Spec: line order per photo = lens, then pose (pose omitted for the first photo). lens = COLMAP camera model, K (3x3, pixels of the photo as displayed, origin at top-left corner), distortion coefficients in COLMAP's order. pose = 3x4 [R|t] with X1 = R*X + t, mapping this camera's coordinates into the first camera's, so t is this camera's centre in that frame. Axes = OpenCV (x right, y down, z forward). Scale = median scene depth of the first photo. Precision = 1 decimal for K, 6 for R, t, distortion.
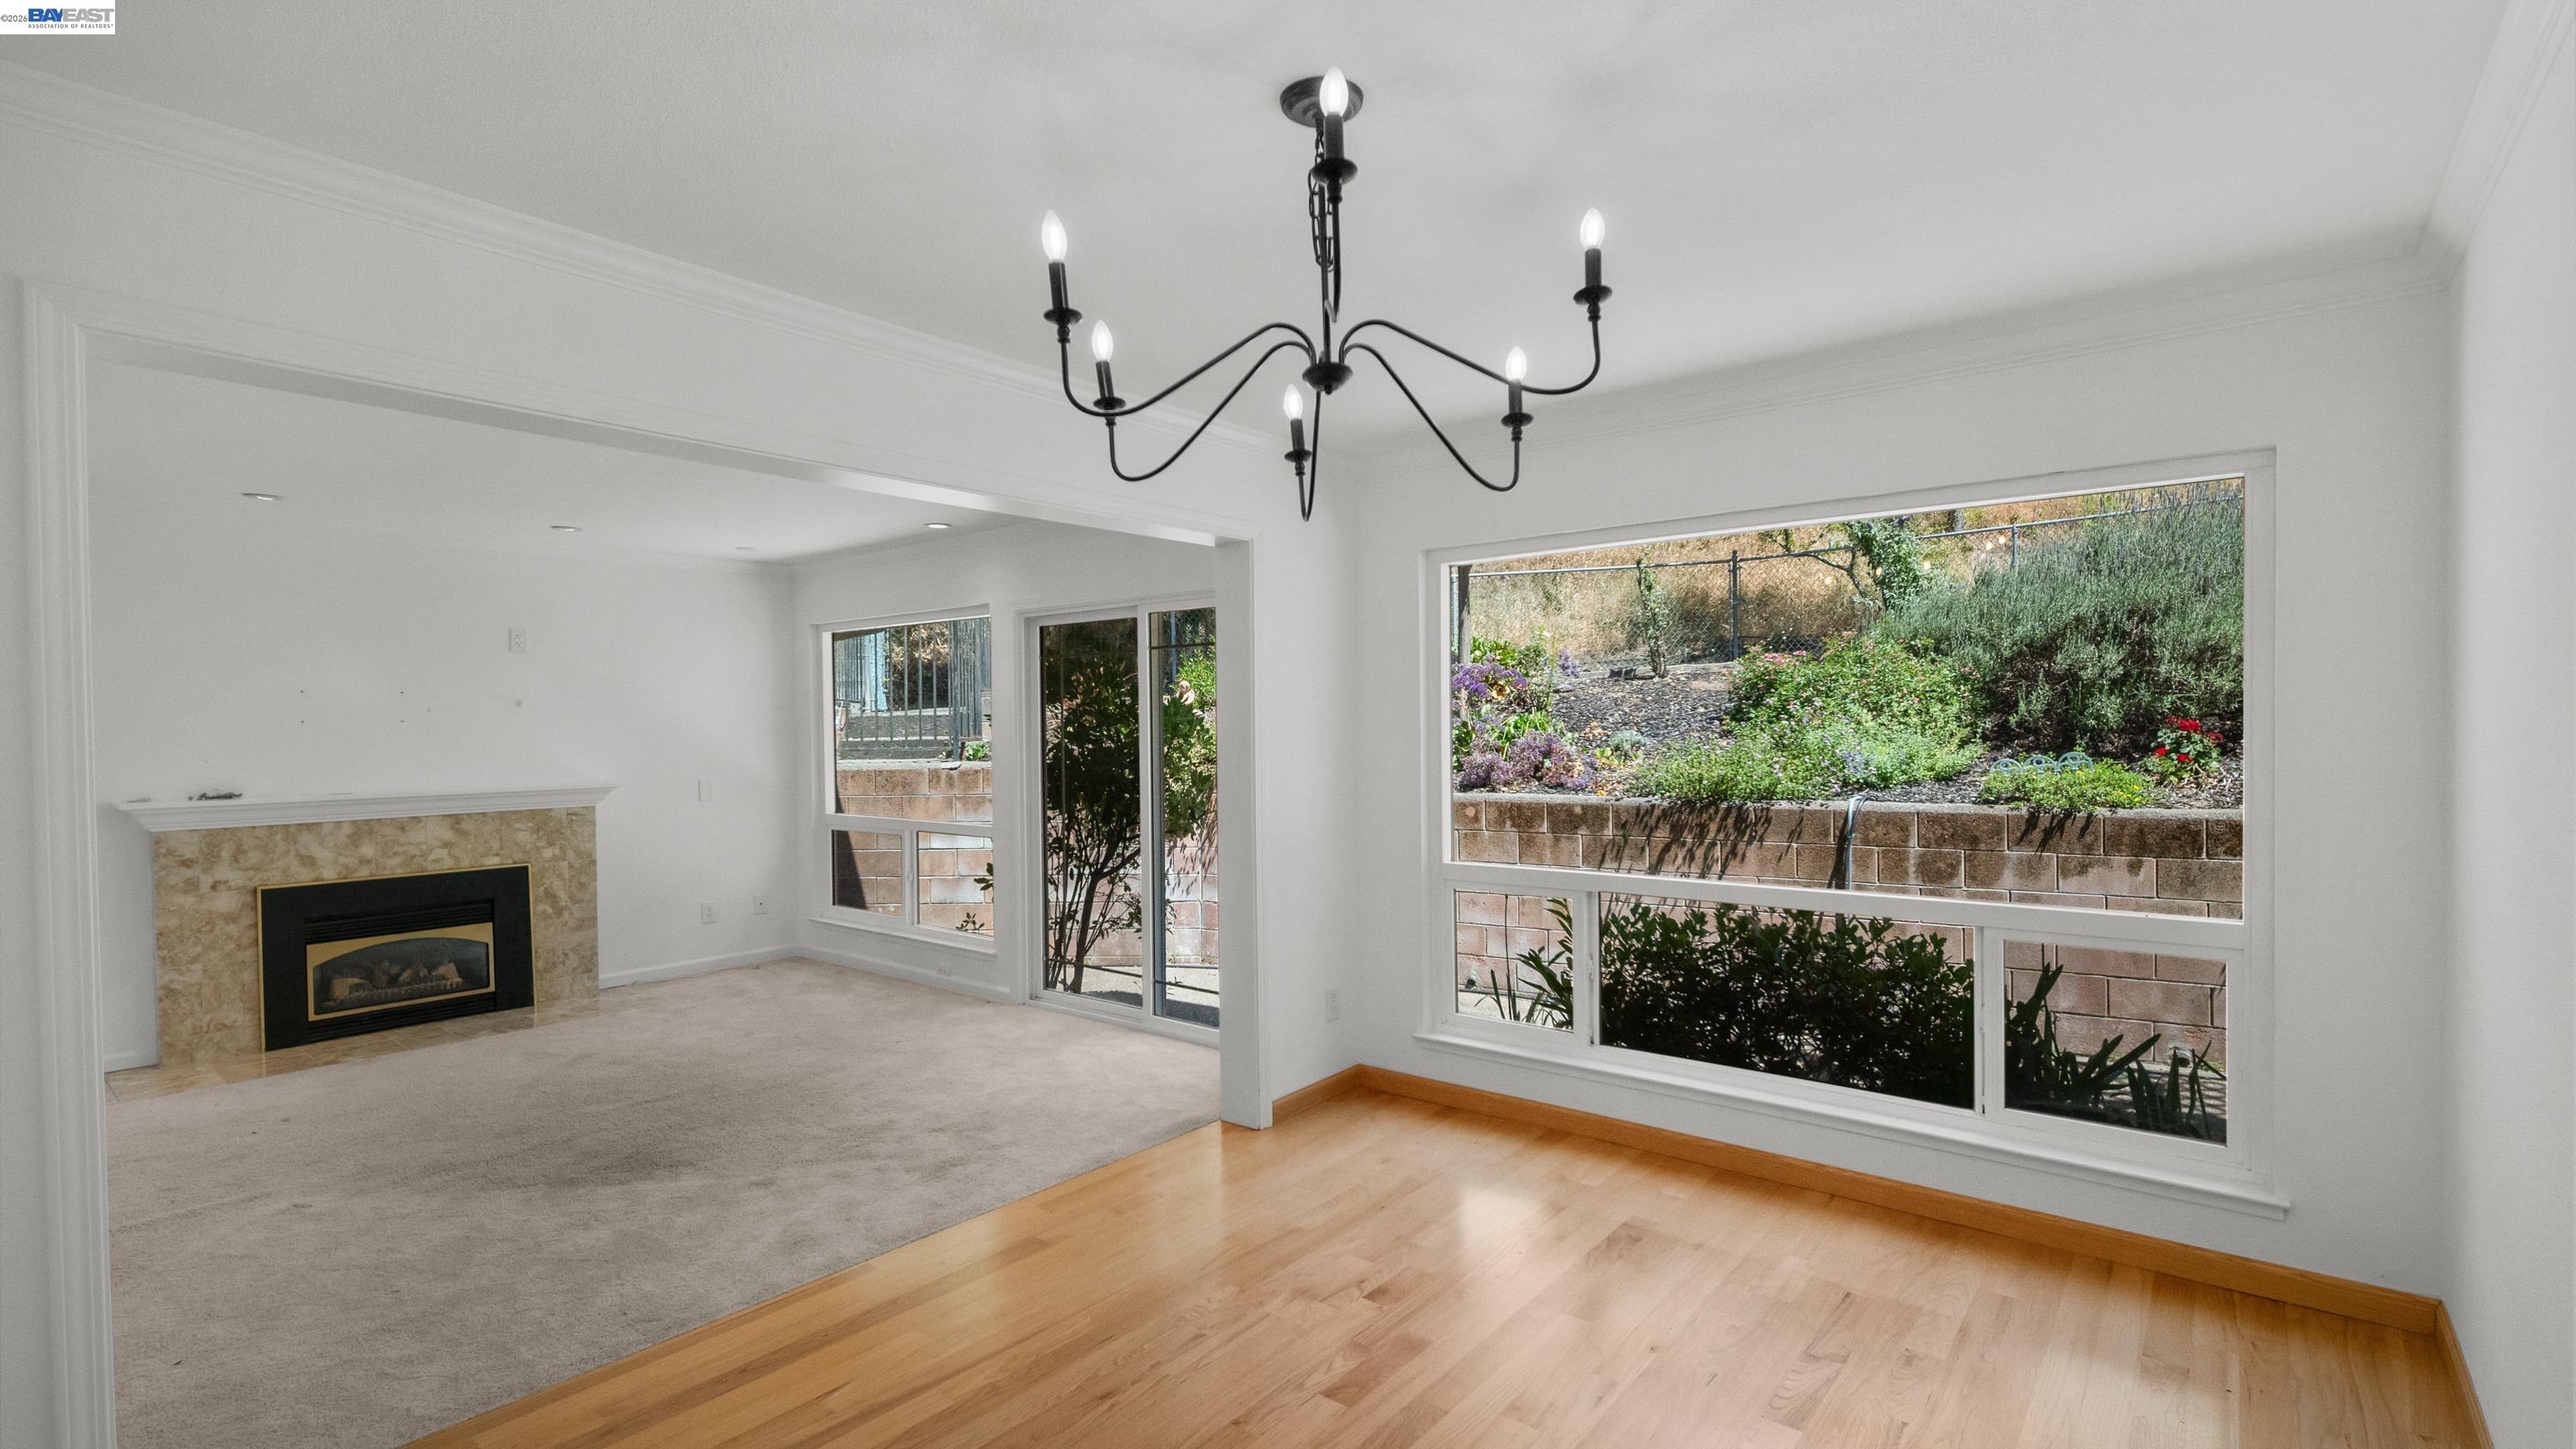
lens RADIAL K [[1166.5, 0, 1283.9], [0, 1166.5, 733.5], [0, 0, 1]] dist [0.001322, -0.000075]
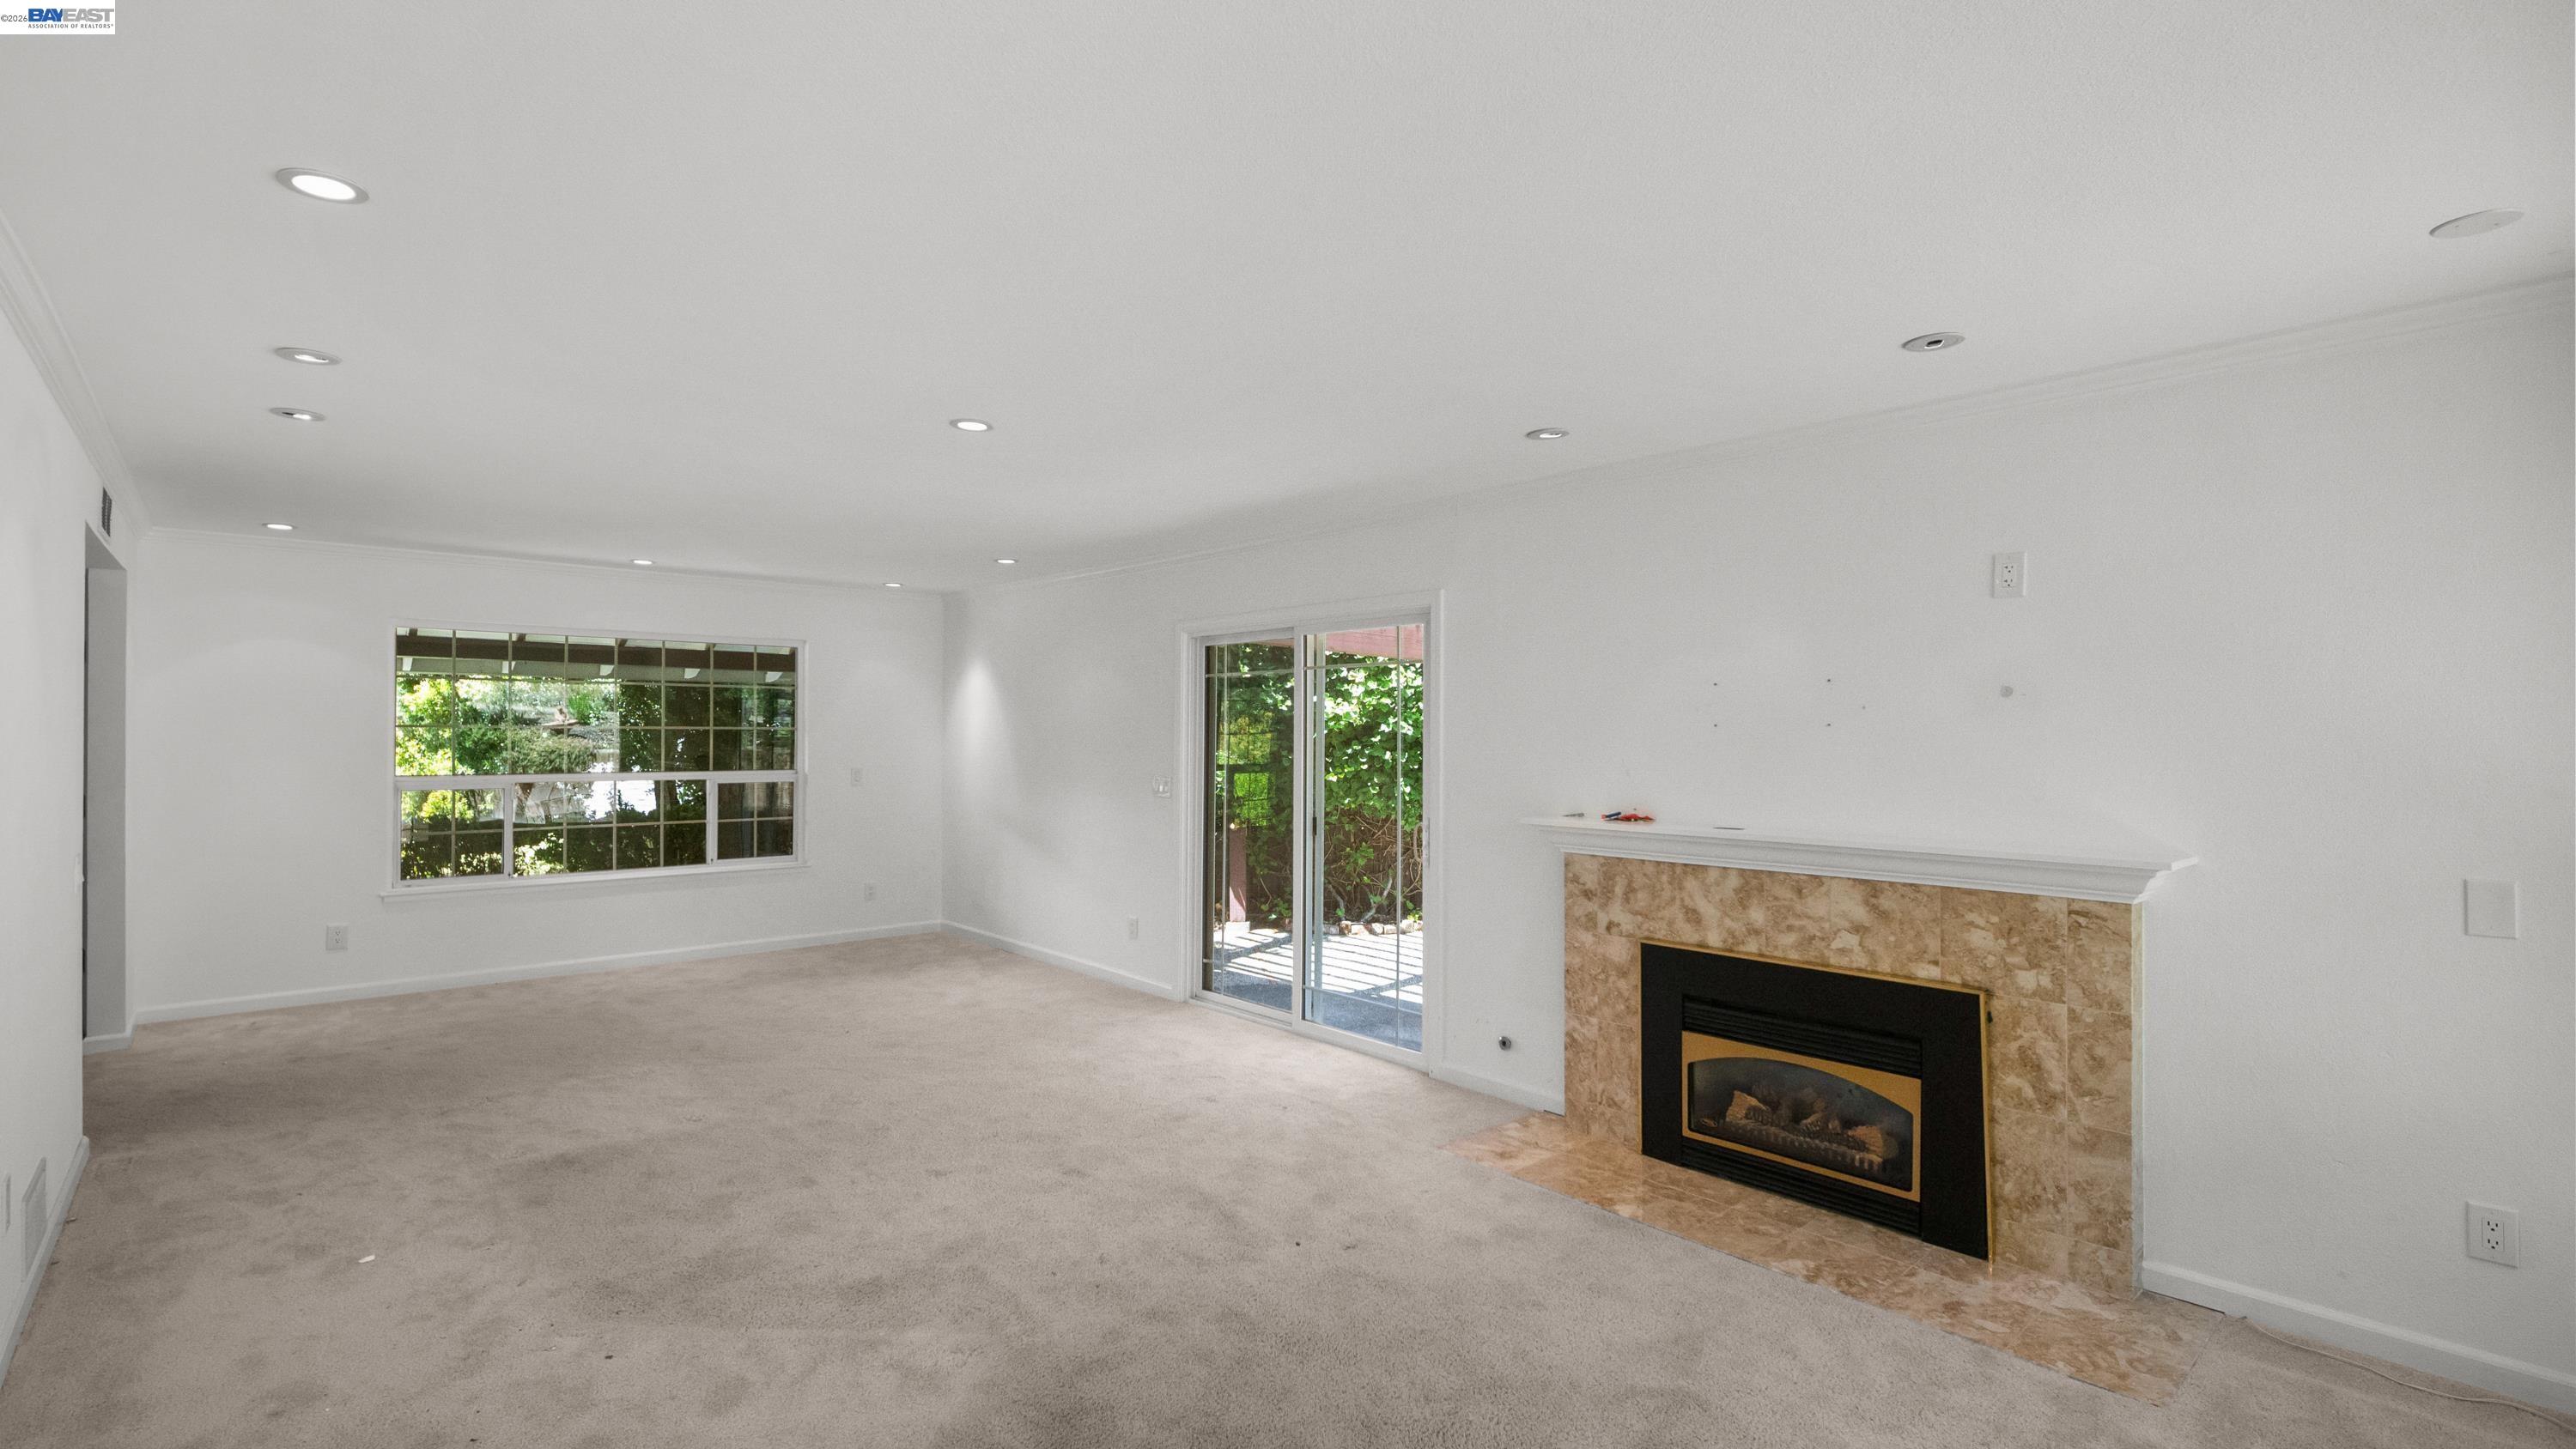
lens RADIAL K [[1166.5, 0, 1289.4], [0, 1166.5, 730.8], [0, 0, 1]] dist [0.001322, -0.000075]
pose [[-0.161296, 0.009871, -0.986857, -0.076059], [-0.010362, 0.999878, 0.011695, -0.012200], [0.986852, 0.012113, -0.161175, 0.850614]]
